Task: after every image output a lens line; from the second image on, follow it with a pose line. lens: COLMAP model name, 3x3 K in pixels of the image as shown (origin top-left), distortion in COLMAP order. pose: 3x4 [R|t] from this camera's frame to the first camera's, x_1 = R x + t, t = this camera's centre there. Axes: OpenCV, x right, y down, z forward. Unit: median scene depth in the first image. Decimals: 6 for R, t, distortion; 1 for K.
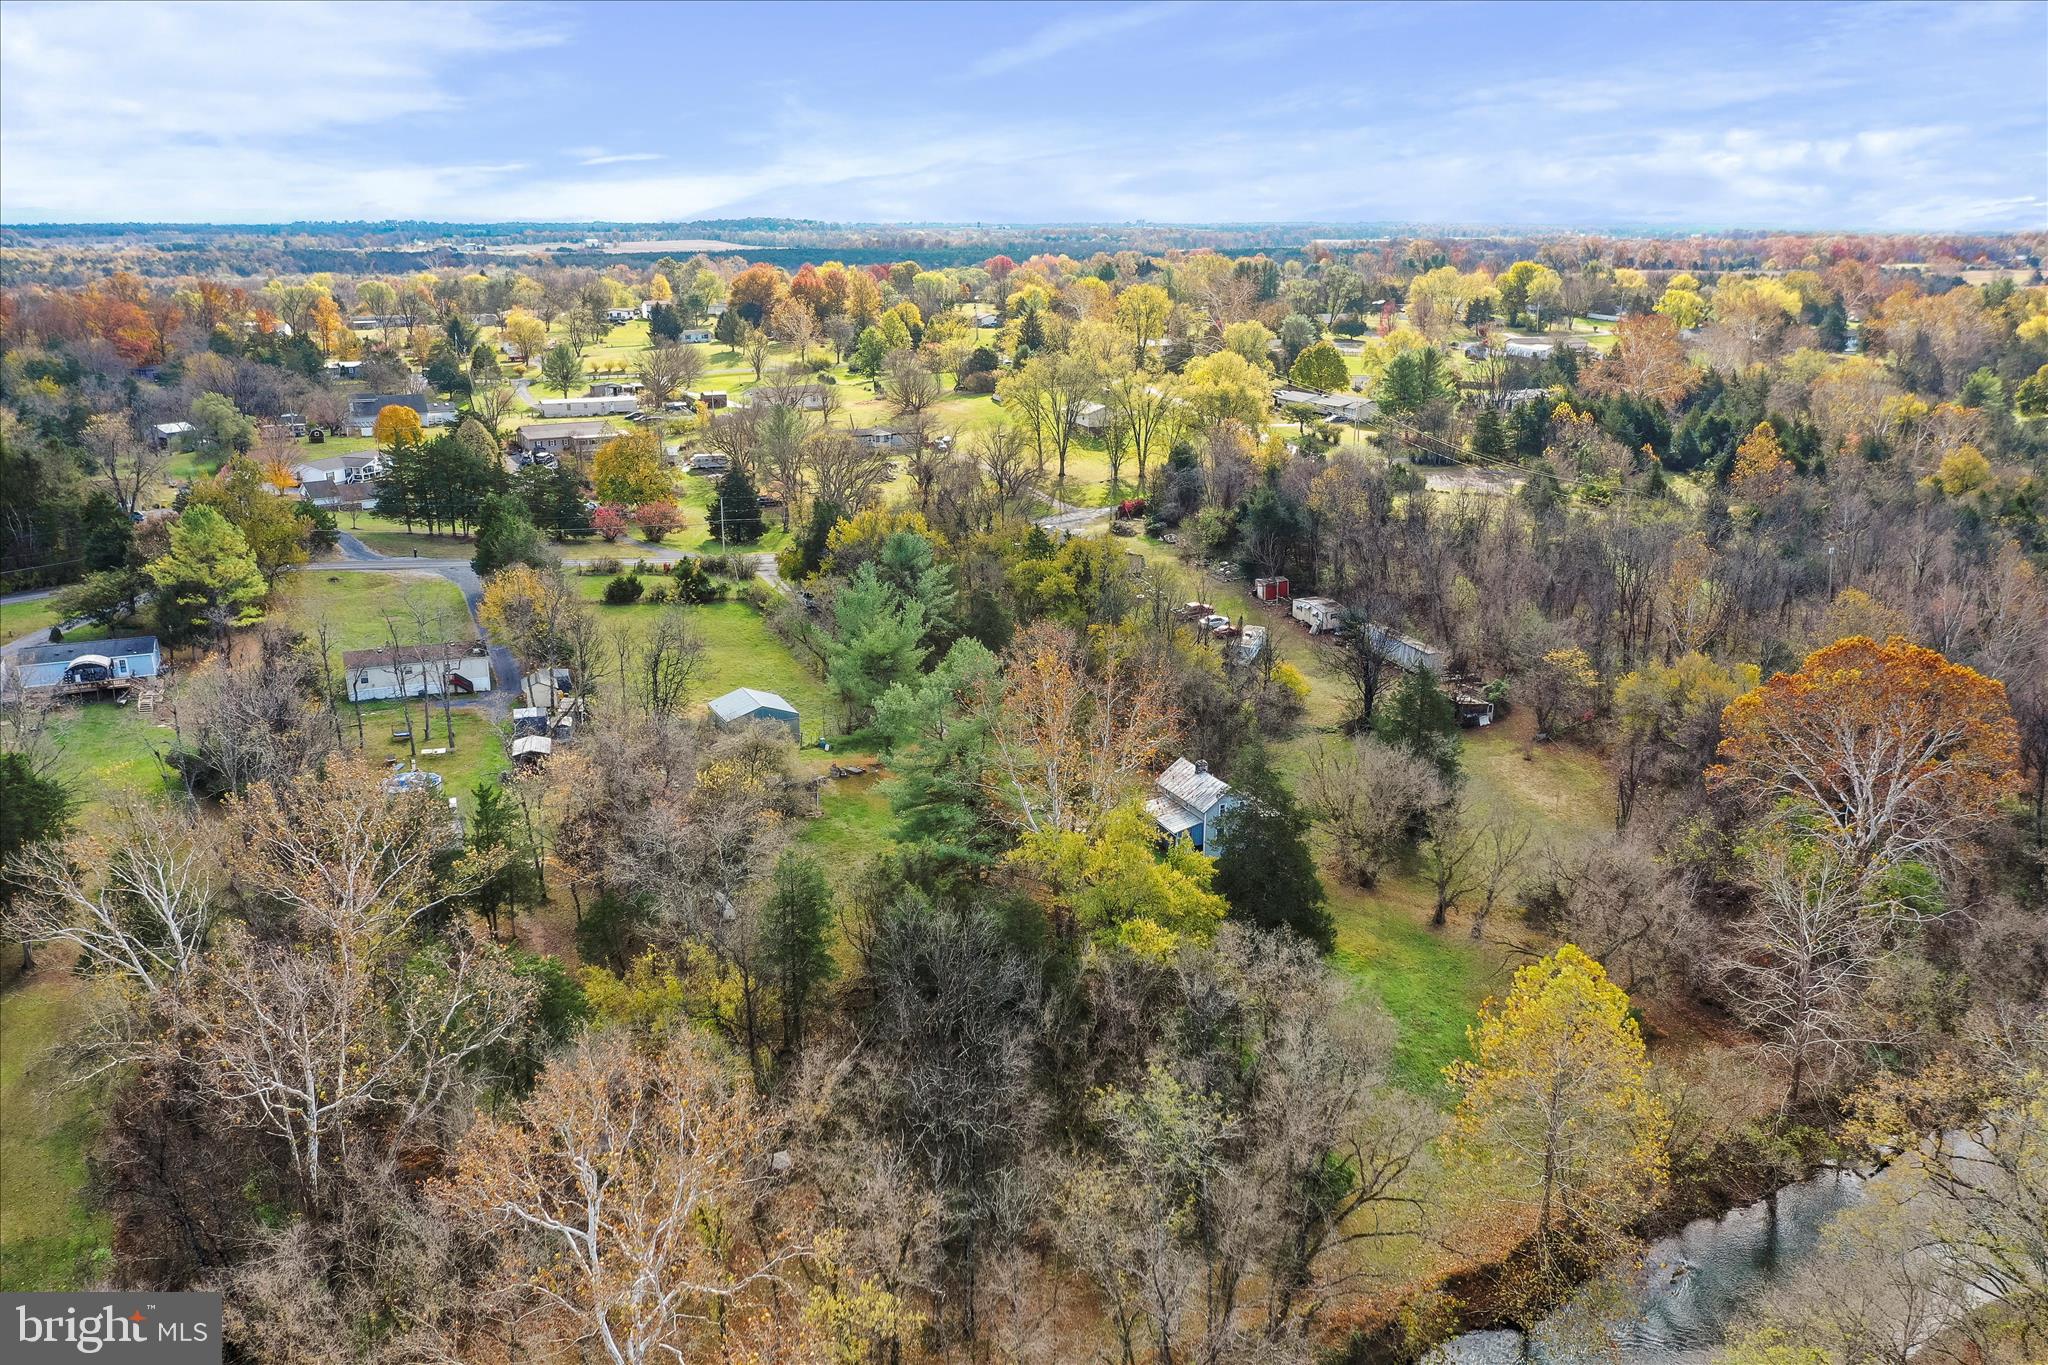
lens RADIAL K [[1612.1, 0, 1011.8], [0, 1612.1, 710.2], [0, 0, 1]] dist [-0.018297, -0.001687]
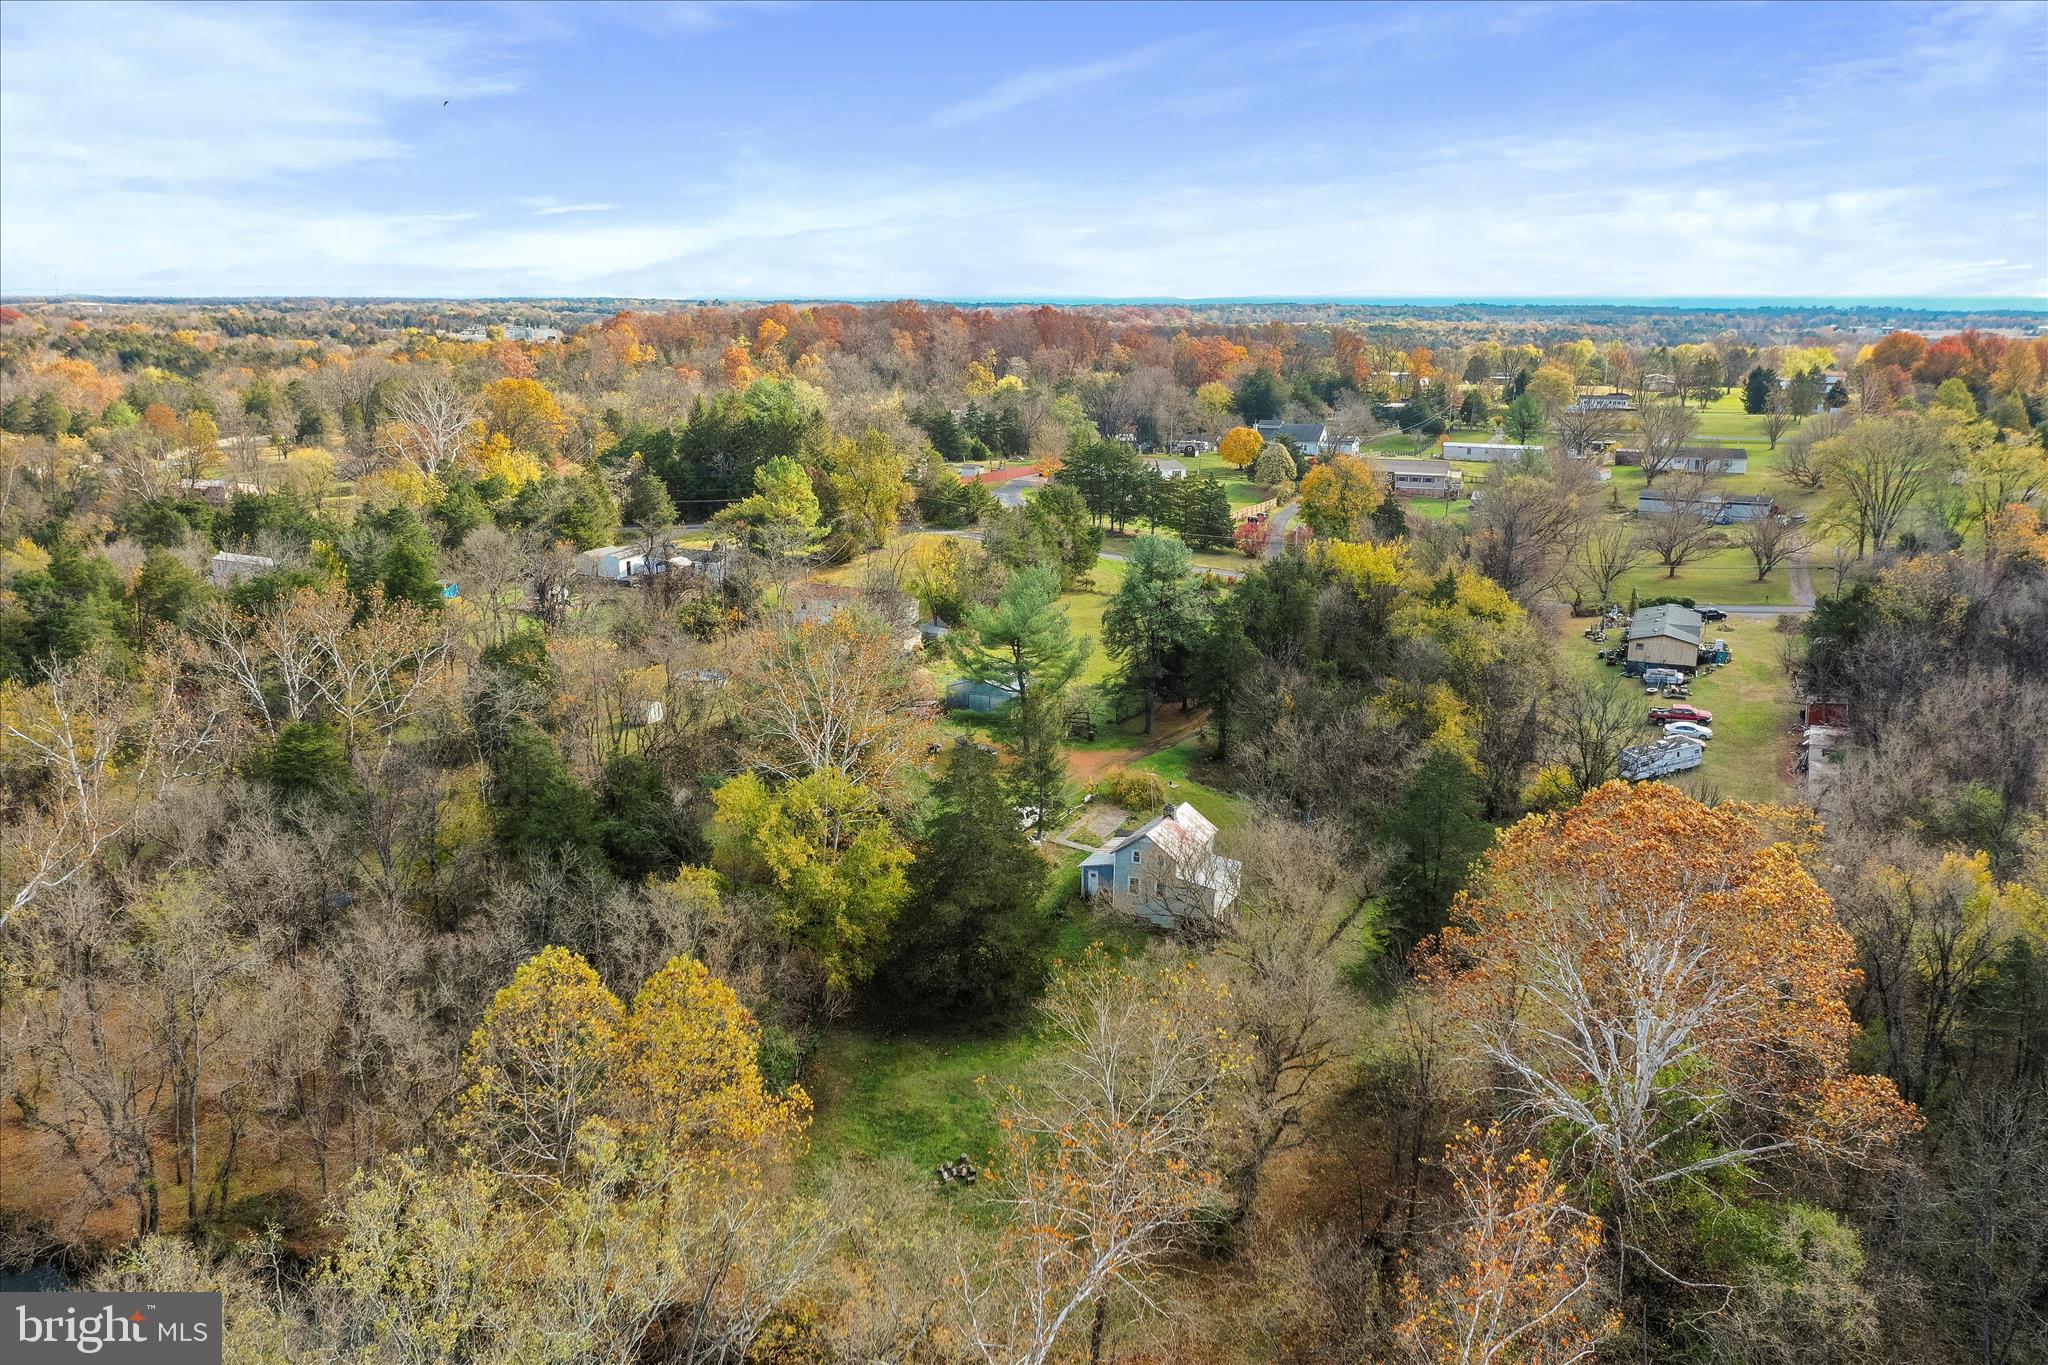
lens RADIAL K [[1612.1, 0, 1011.8], [0, 1612.1, 710.2], [0, 0, 1]] dist [-0.018297, -0.001687]
pose [[0.652568, 0.186969, -0.734301, 0.375051], [-0.224968, 0.973190, 0.047868, -0.022122], [0.723564, 0.133957, 0.677134, 0.185557]]
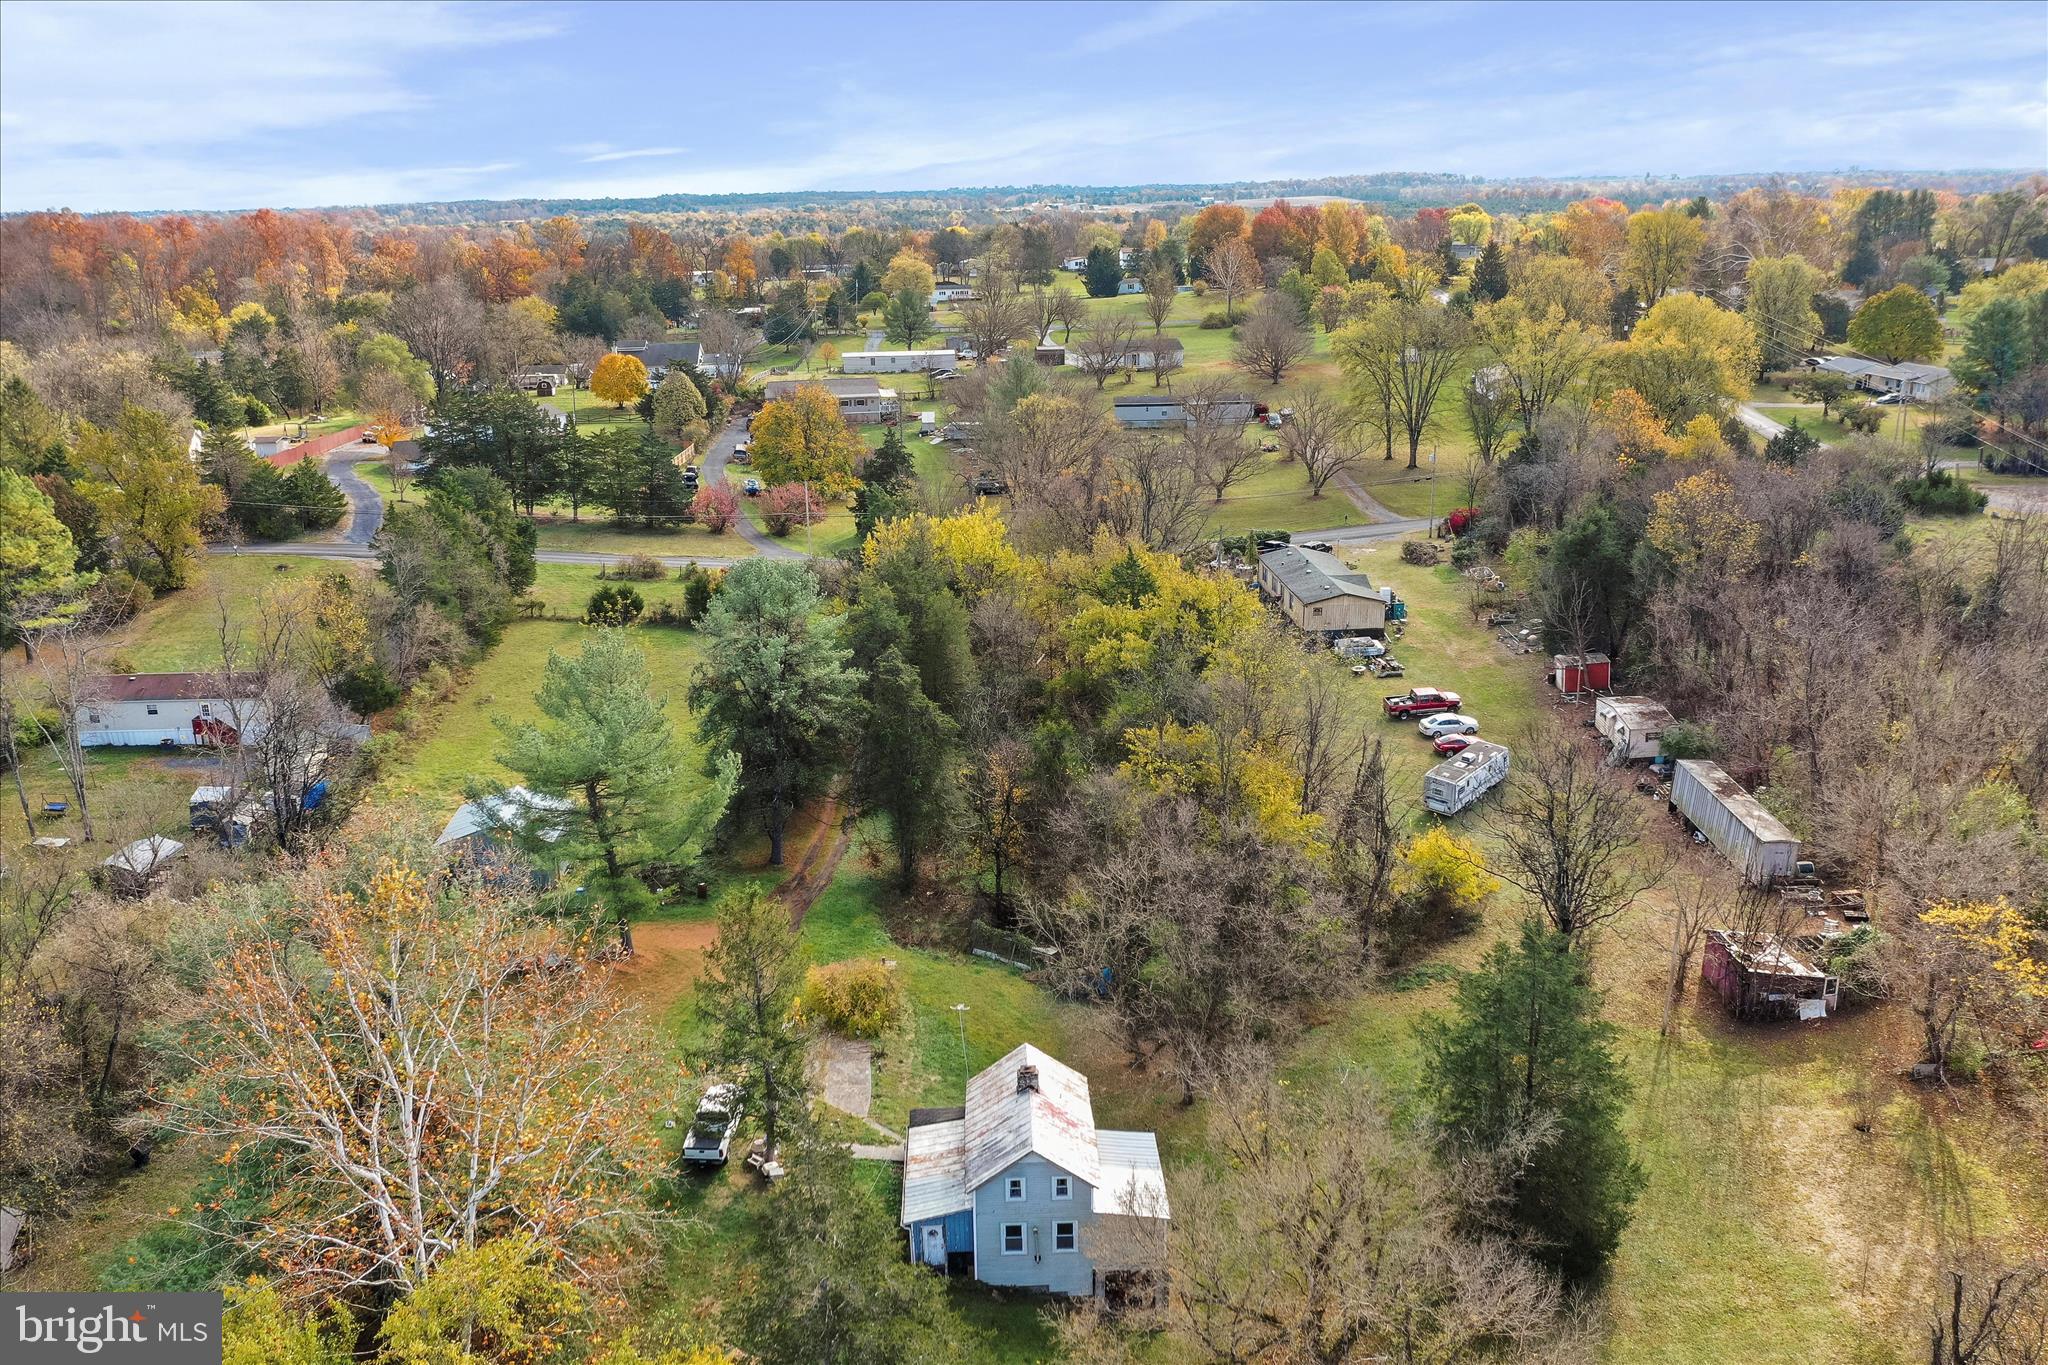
lens RADIAL K [[1687.0, 0, 1012.2], [0, 1687.0, 619.5], [0, 0, 1]] dist [-0.025547, 0.001174]
pose [[0.925293, 0.072217, -0.372314, 0.160426], [-0.087663, 0.995844, -0.024702, -0.049931], [0.368982, 0.055495, 0.927778, 0.277458]]
